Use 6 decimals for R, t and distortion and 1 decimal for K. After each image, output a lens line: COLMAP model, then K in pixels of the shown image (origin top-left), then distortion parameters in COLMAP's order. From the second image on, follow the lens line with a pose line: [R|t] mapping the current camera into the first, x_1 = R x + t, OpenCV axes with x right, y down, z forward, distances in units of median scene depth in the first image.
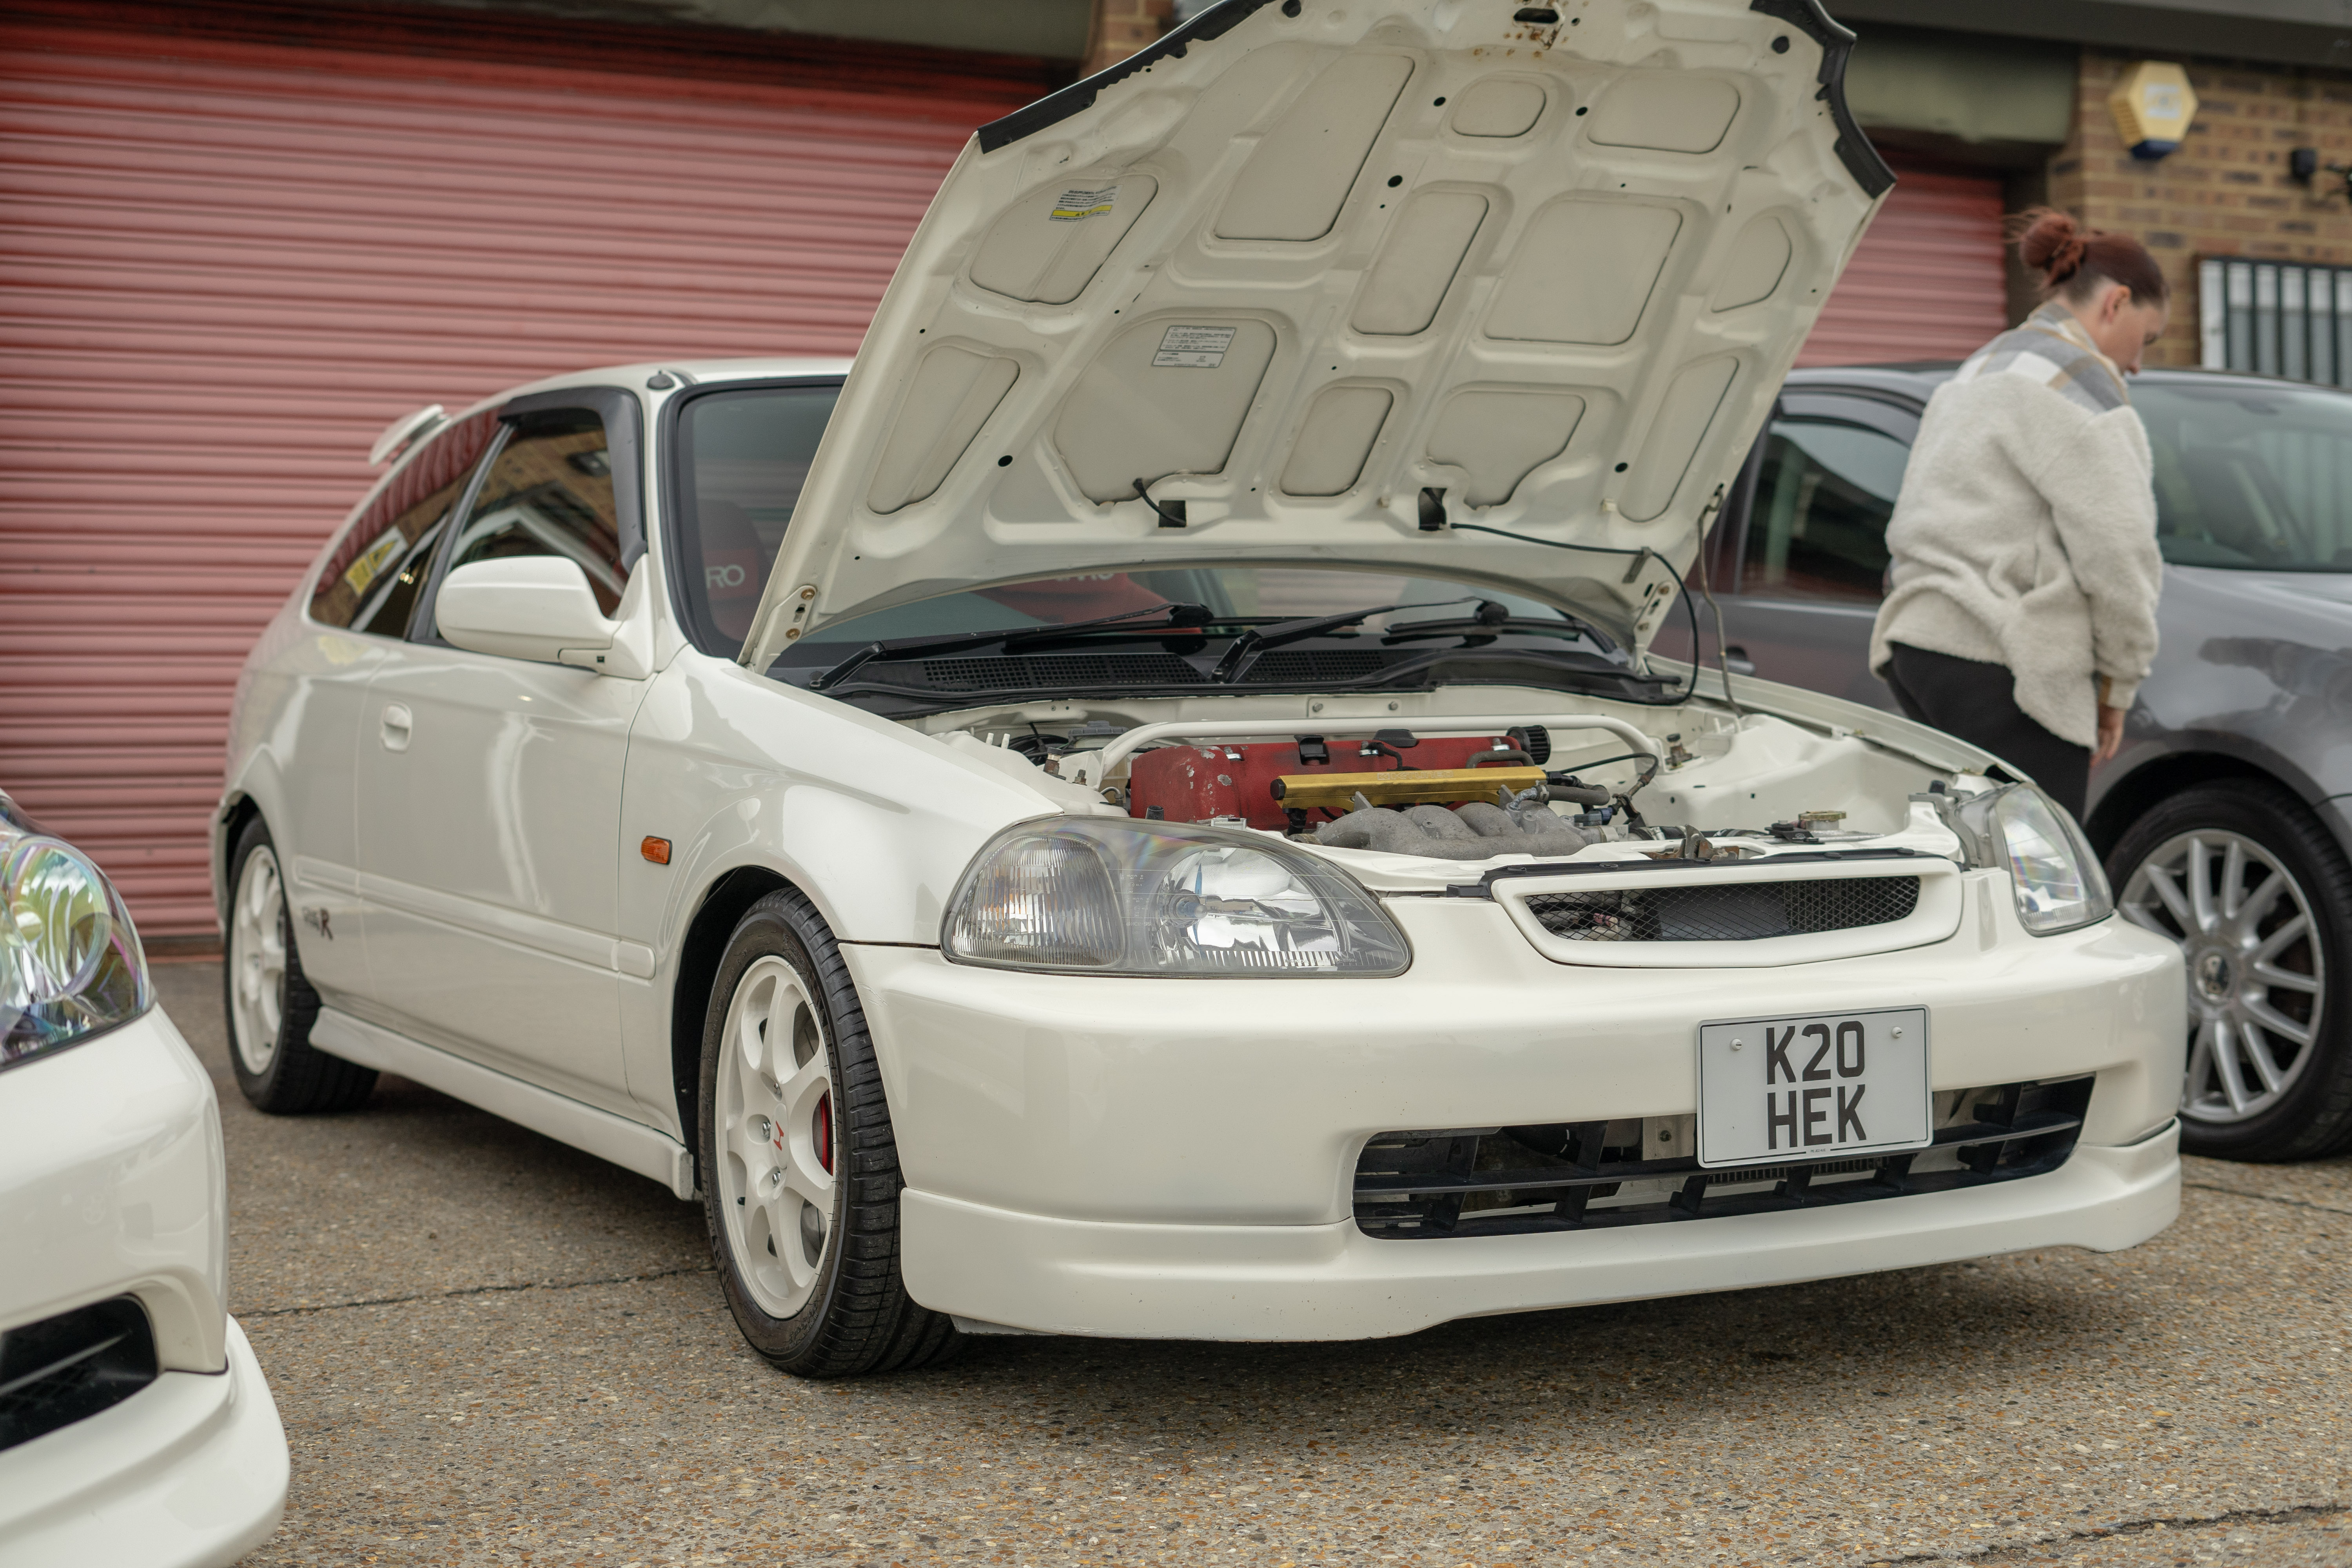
lens RADIAL K [[3448.7, 0, 1173.6], [0, 3448.7, 785.6], [0, 0, 1]] dist [-0.066739, 0.000000]
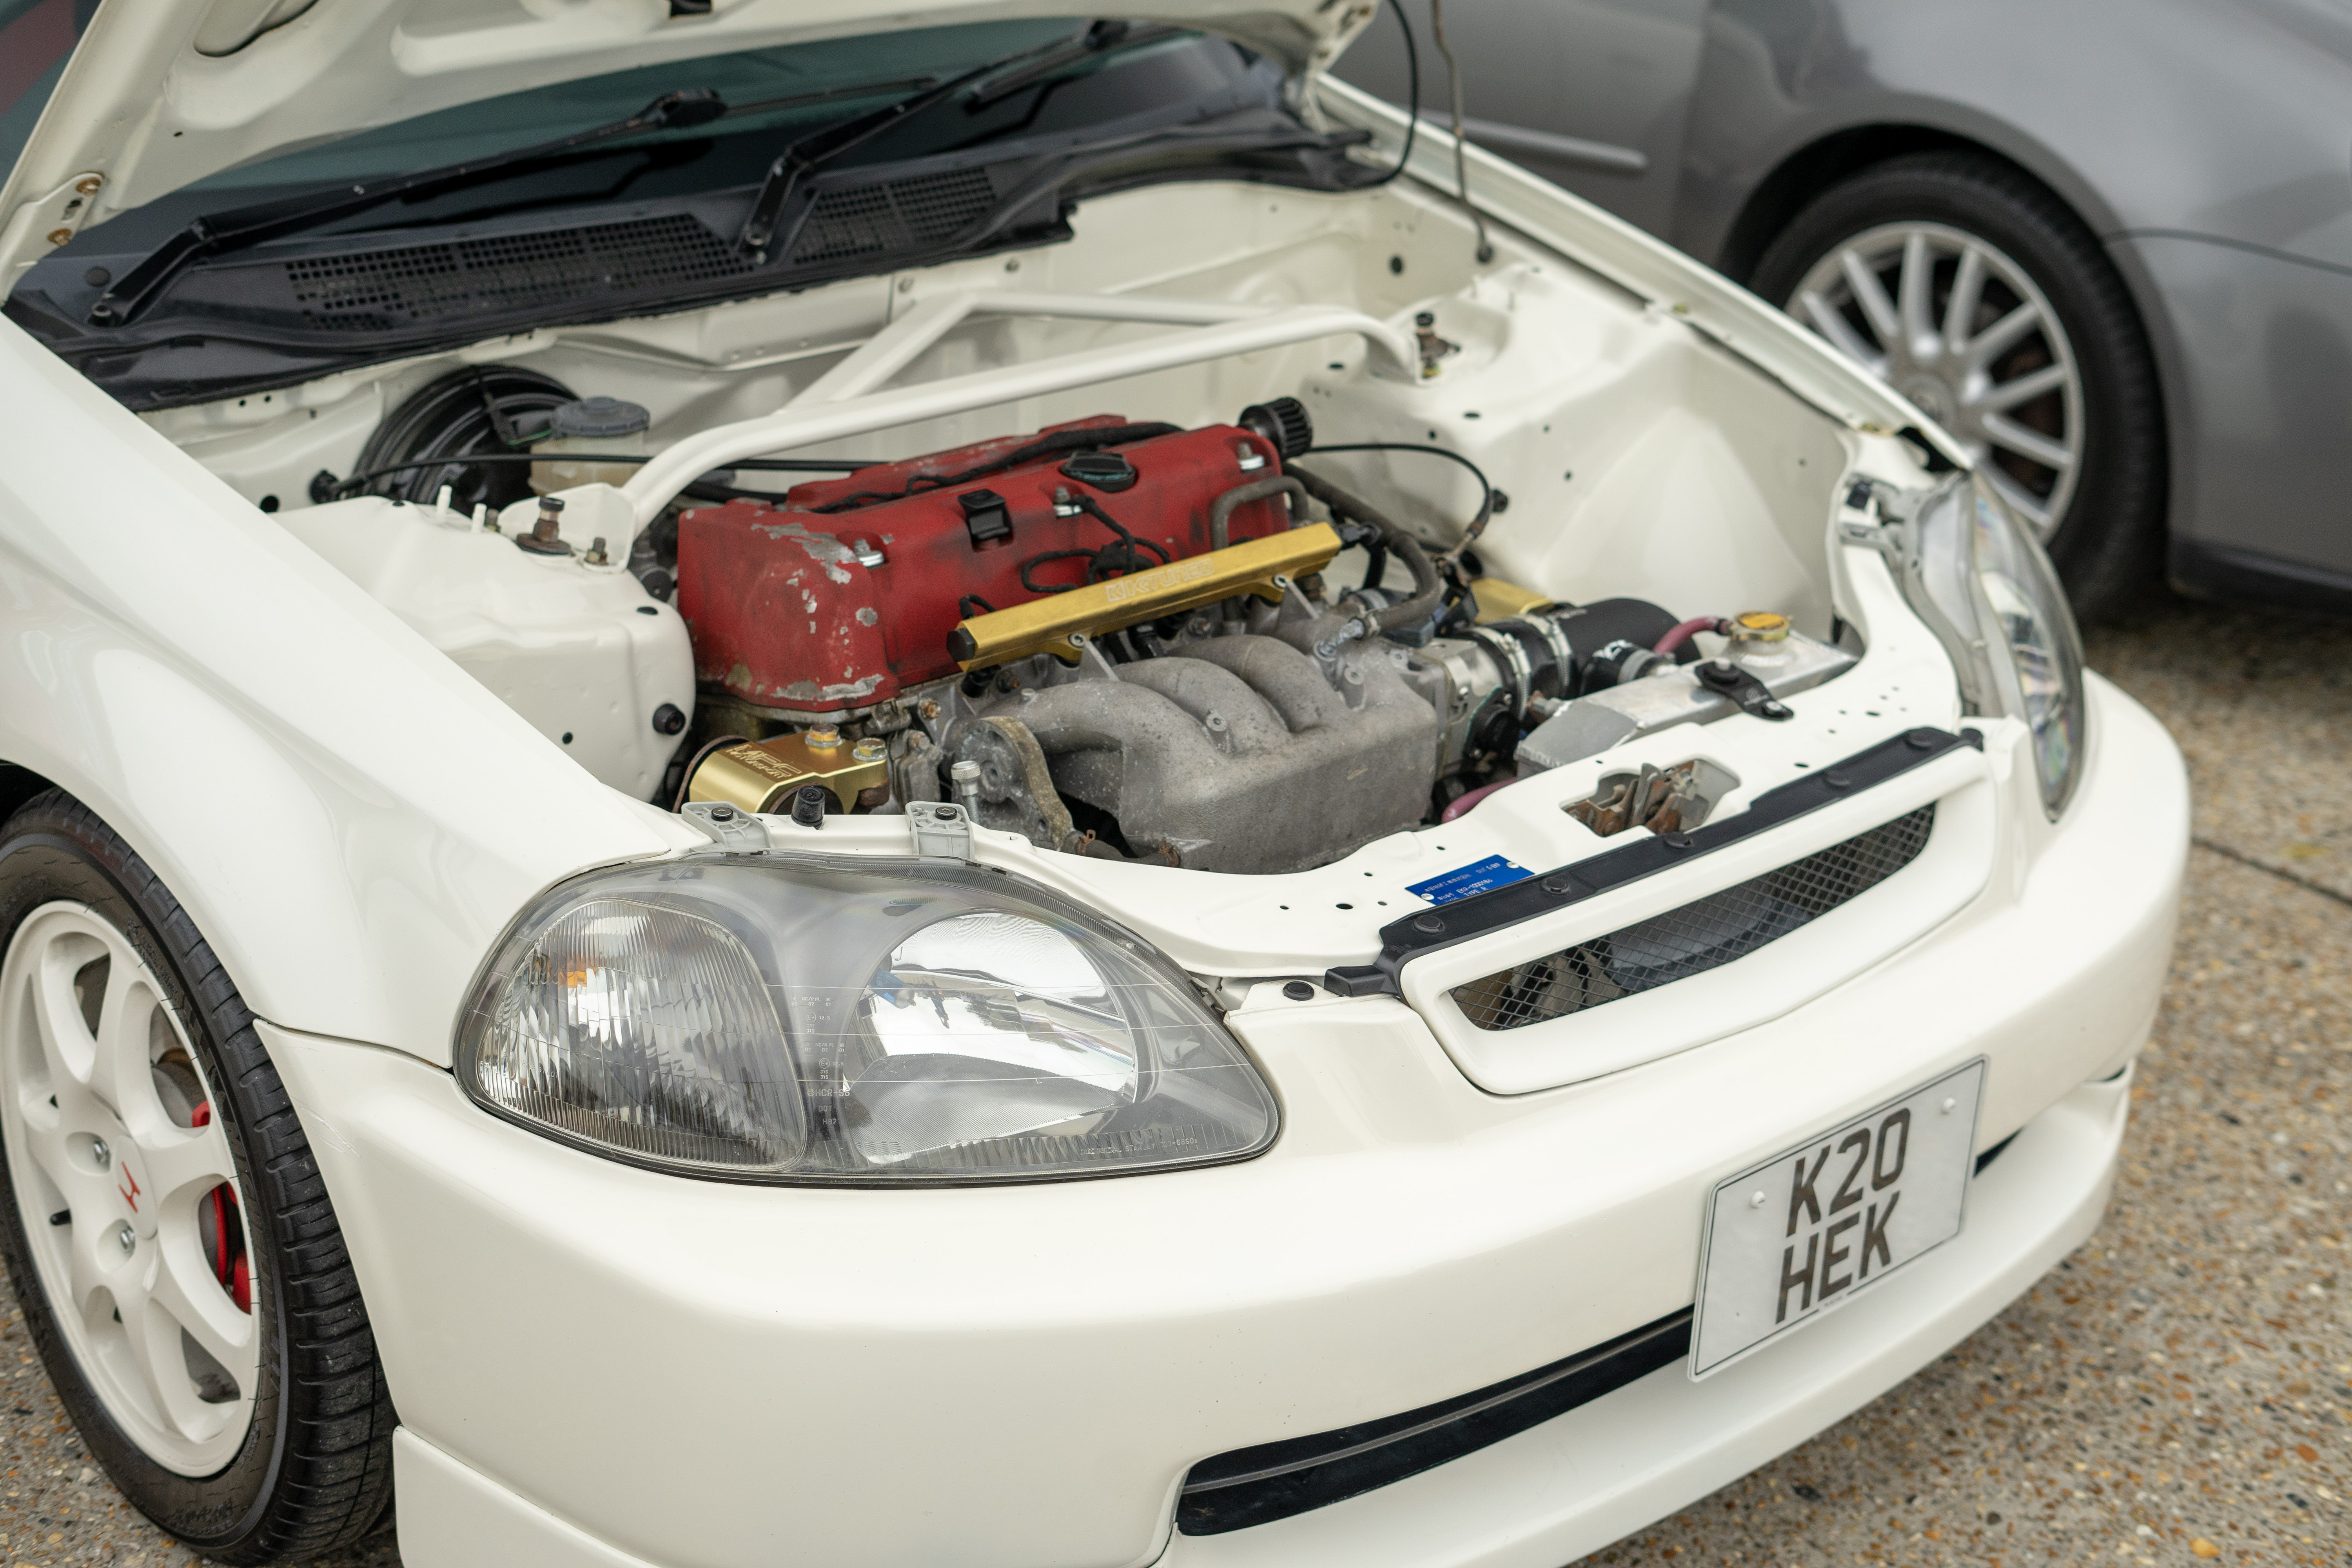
lens RADIAL K [[3448.7, 0, 1183.0], [0, 3448.7, 779.0], [0, 0, 1]] dist [-0.066739, 0.000000]
pose [[0.963105, -0.043647, 0.265563, -0.093040], [-0.060970, 0.925719, 0.373266, -0.203392], [-0.262129, -0.375686, 0.888903, 0.440587]]
